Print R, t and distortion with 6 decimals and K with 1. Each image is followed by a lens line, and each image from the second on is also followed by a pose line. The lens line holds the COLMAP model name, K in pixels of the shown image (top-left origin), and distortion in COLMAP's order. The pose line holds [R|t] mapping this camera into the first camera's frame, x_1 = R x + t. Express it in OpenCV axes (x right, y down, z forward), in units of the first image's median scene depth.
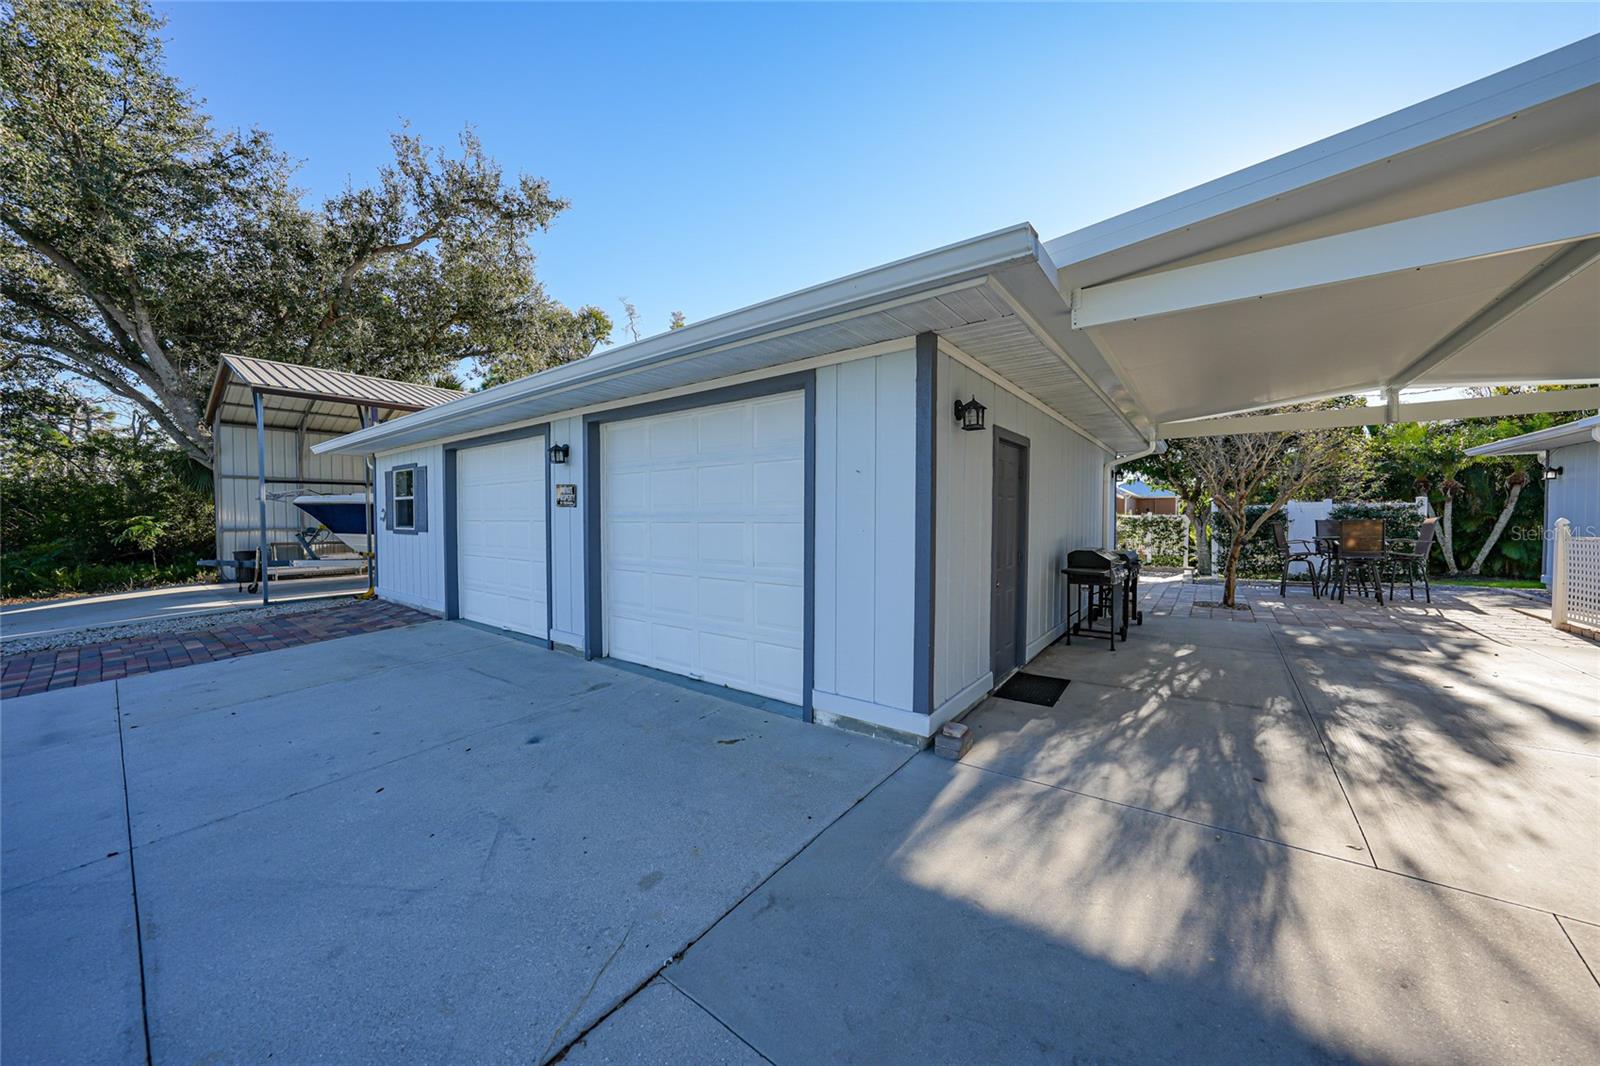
lens RADIAL K [[561.5, 0, 798.9], [0, 561.5, 524.4], [0, 0, 1]] dist [-0.002364, 0.000103]
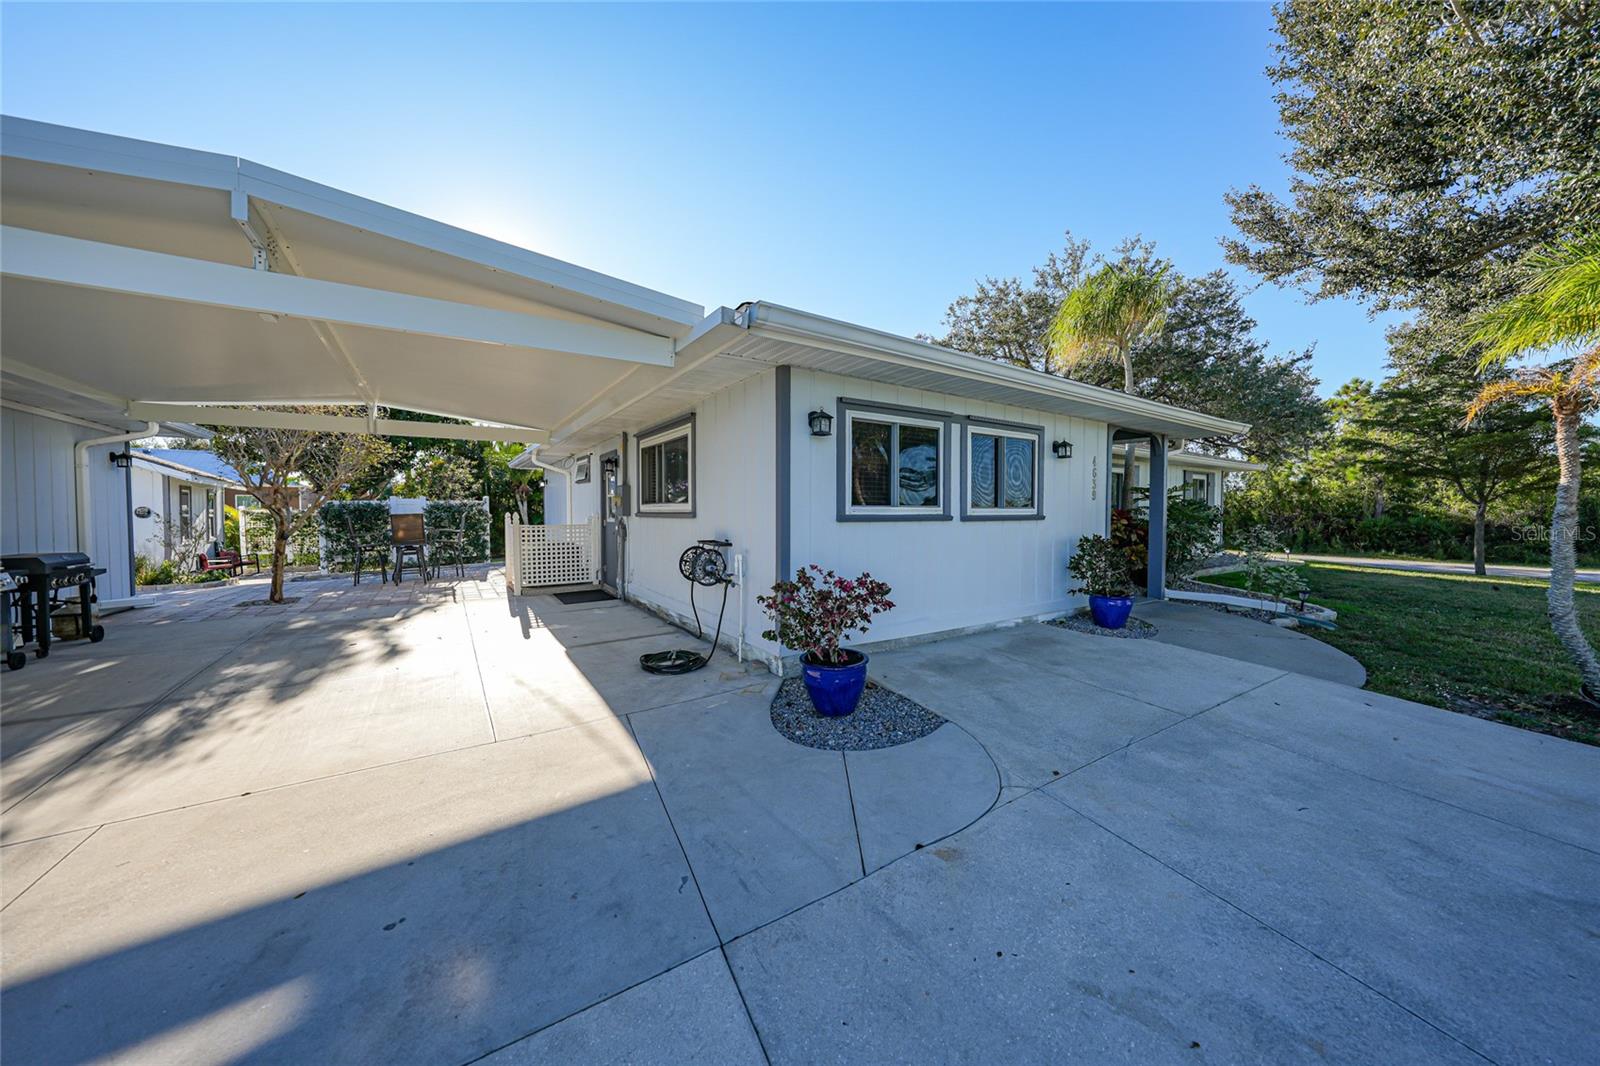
lens RADIAL K [[561.5, 0, 798.9], [0, 561.5, 524.4], [0, 0, 1]] dist [-0.002364, 0.000103]
pose [[0.336913, -0.017980, 0.941364, 0.215156], [0.010149, 0.999829, 0.015464, 0.005269], [-0.941481, 0.004344, 0.337038, -0.273719]]
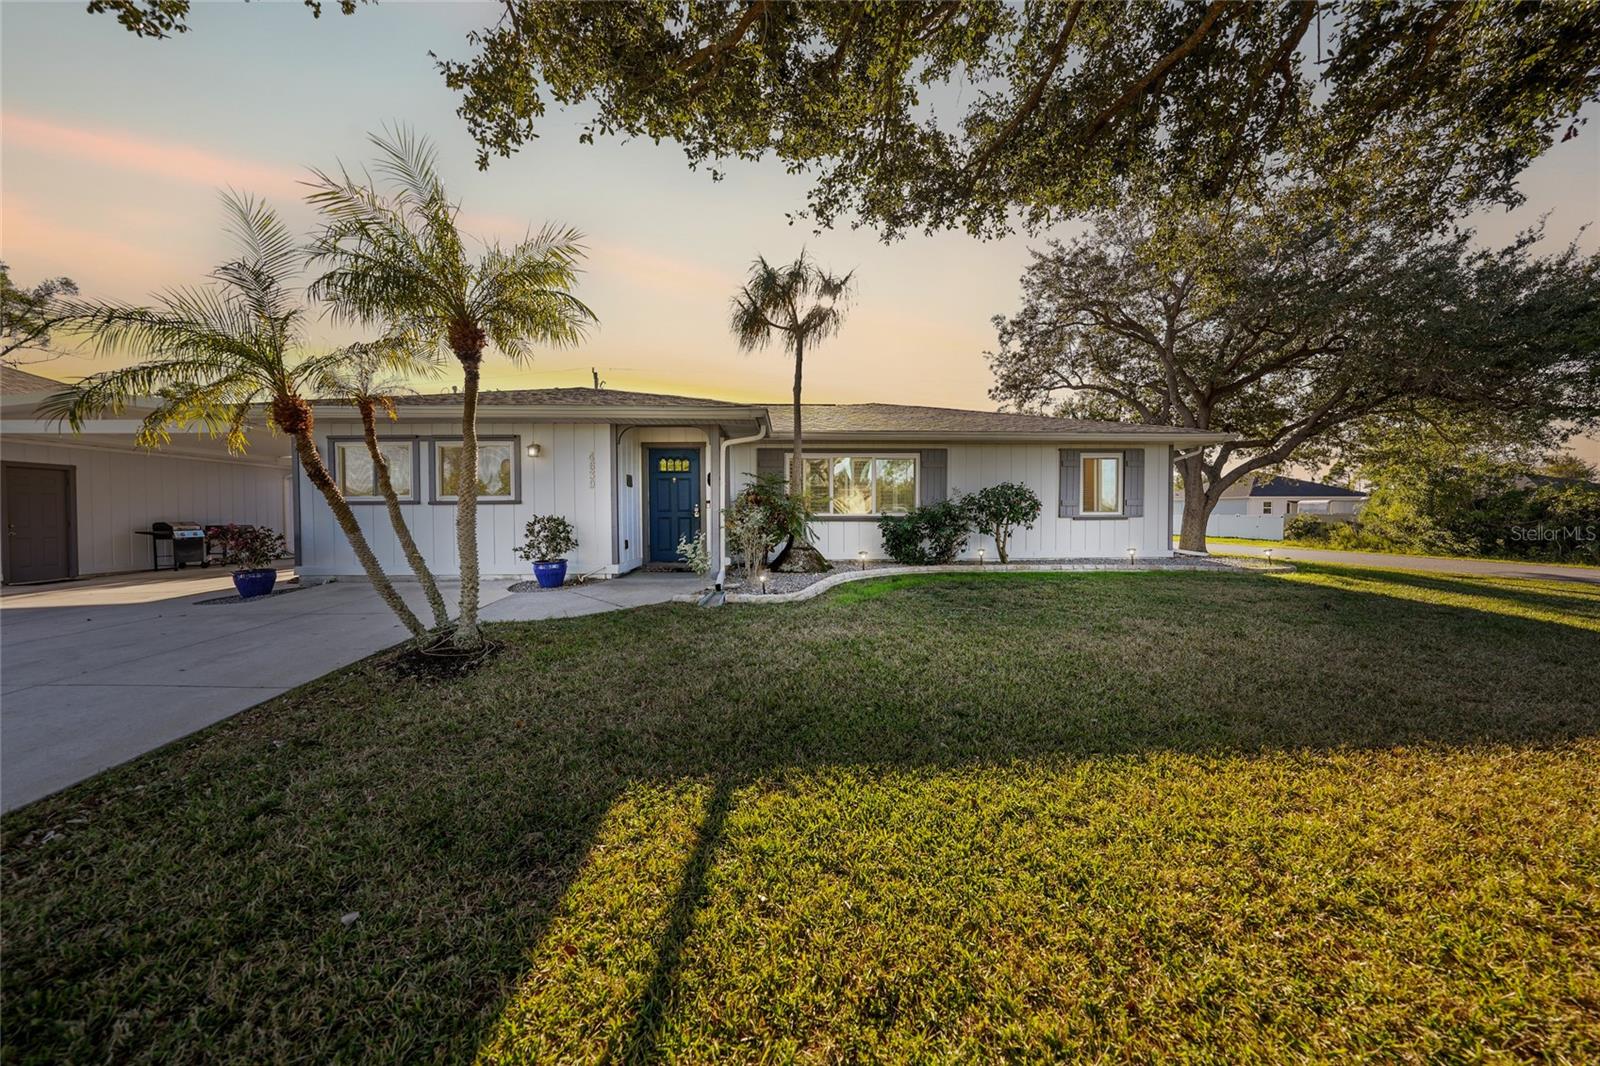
lens RADIAL K [[561.5, 0, 798.9], [0, 561.5, 524.4], [0, 0, 1]] dist [-0.002364, 0.000103]
pose [[0.786790, -0.008806, 0.617158, 0.941769], [0.010652, 0.999943, 0.000688, 0.068651], [-0.617129, 0.006032, 0.786839, -1.737989]]
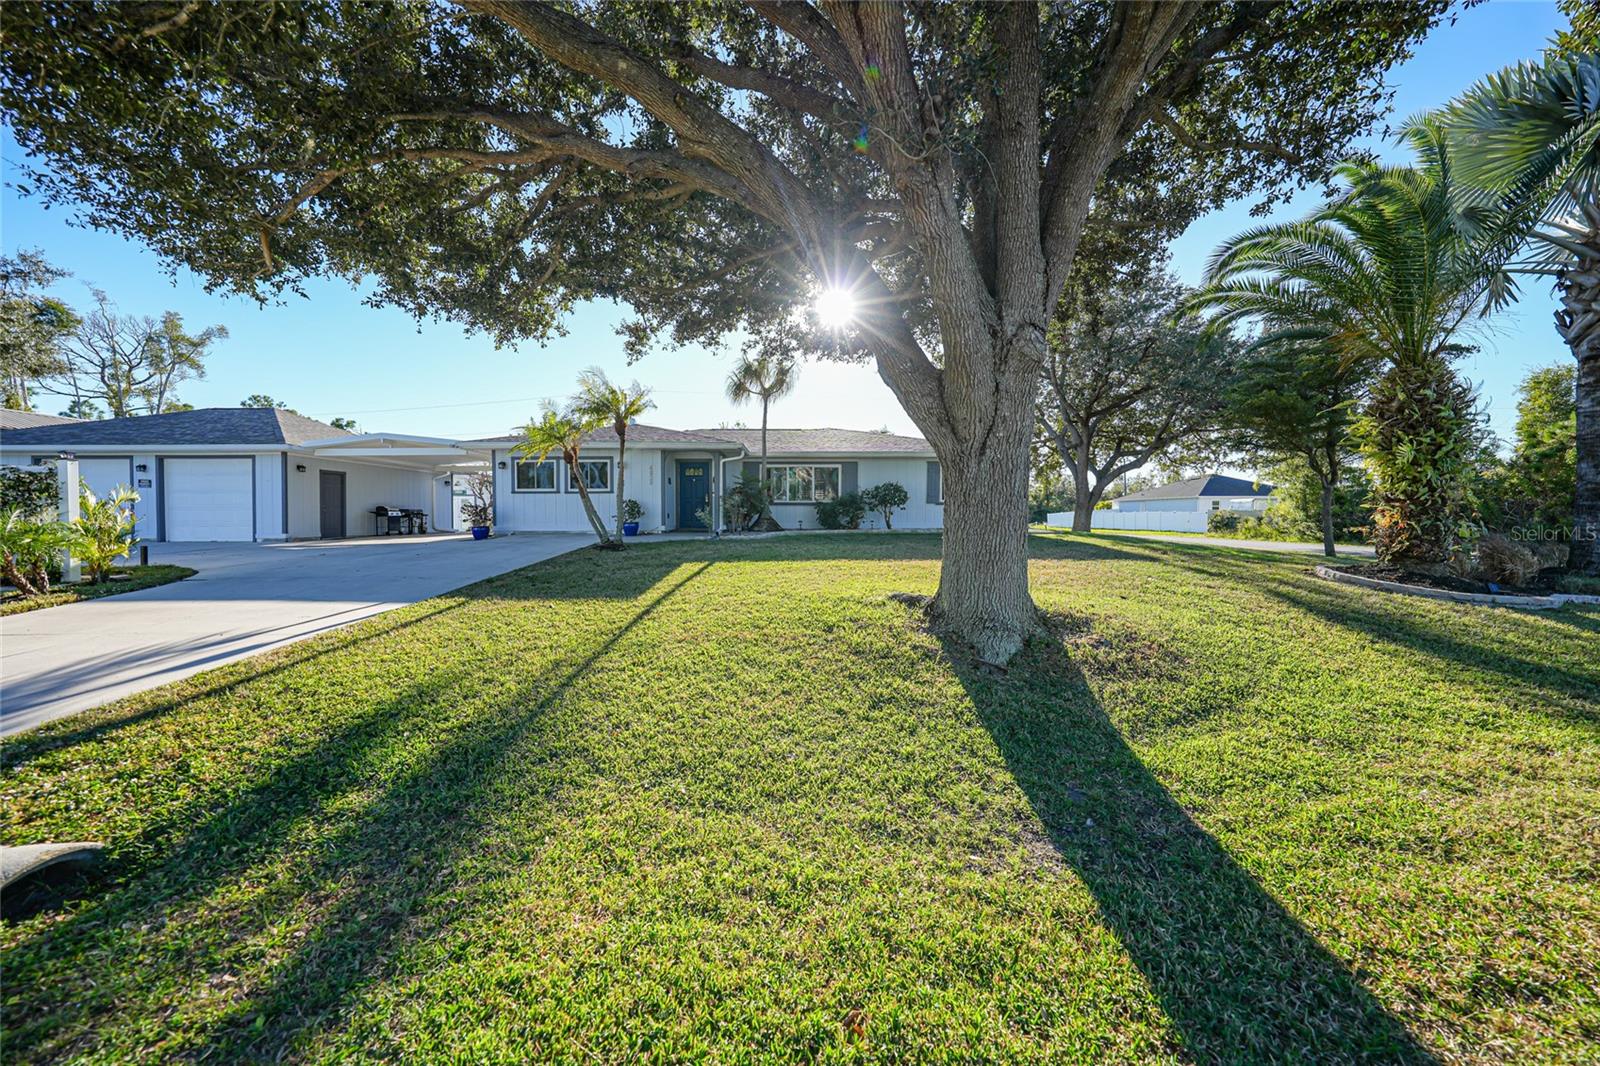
lens RADIAL K [[561.5, 0, 798.9], [0, 561.5, 524.4], [0, 0, 1]] dist [-0.002364, 0.000103]
pose [[0.796210, -0.006162, 0.604989, 0.414820], [0.009571, 0.999951, -0.002411, 0.162877], [-0.604944, 0.007710, 0.796230, -2.725318]]
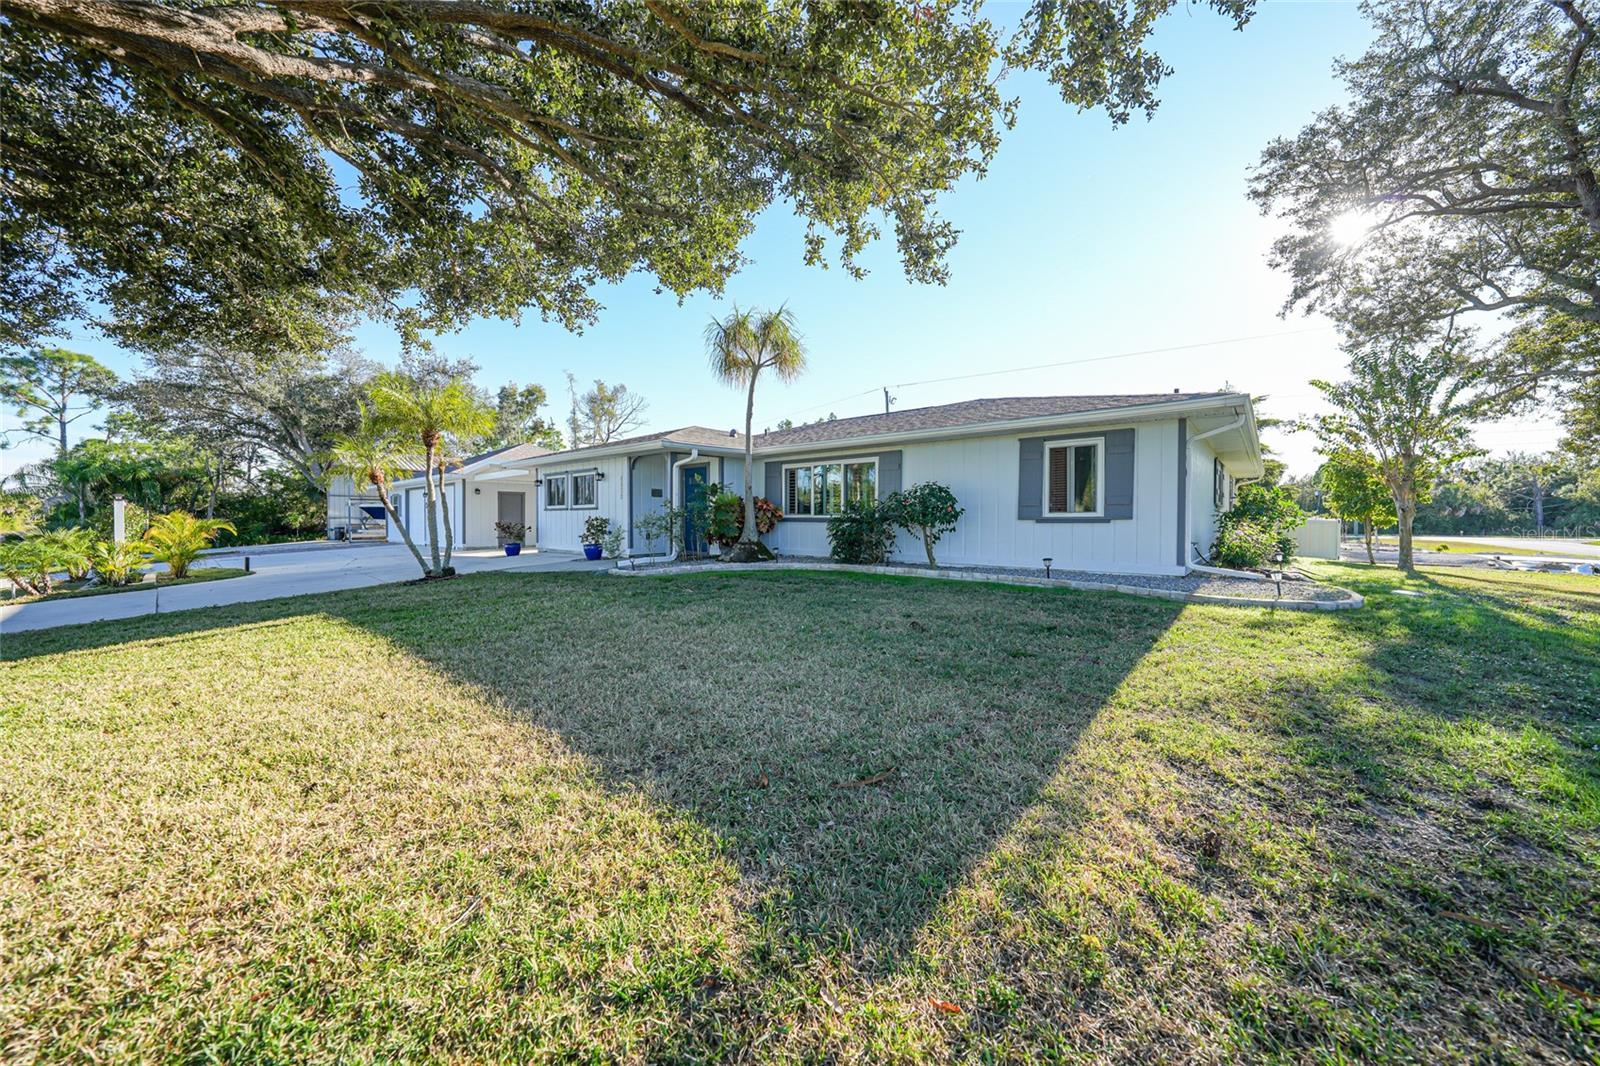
lens RADIAL K [[561.5, 0, 798.9], [0, 561.5, 524.4], [0, 0, 1]] dist [-0.002364, 0.000103]
pose [[0.997837, 0.004072, -0.065612, 2.115547], [-0.004503, 0.999969, -0.006429, 0.080917], [0.065584, 0.006711, 0.997825, -2.365739]]
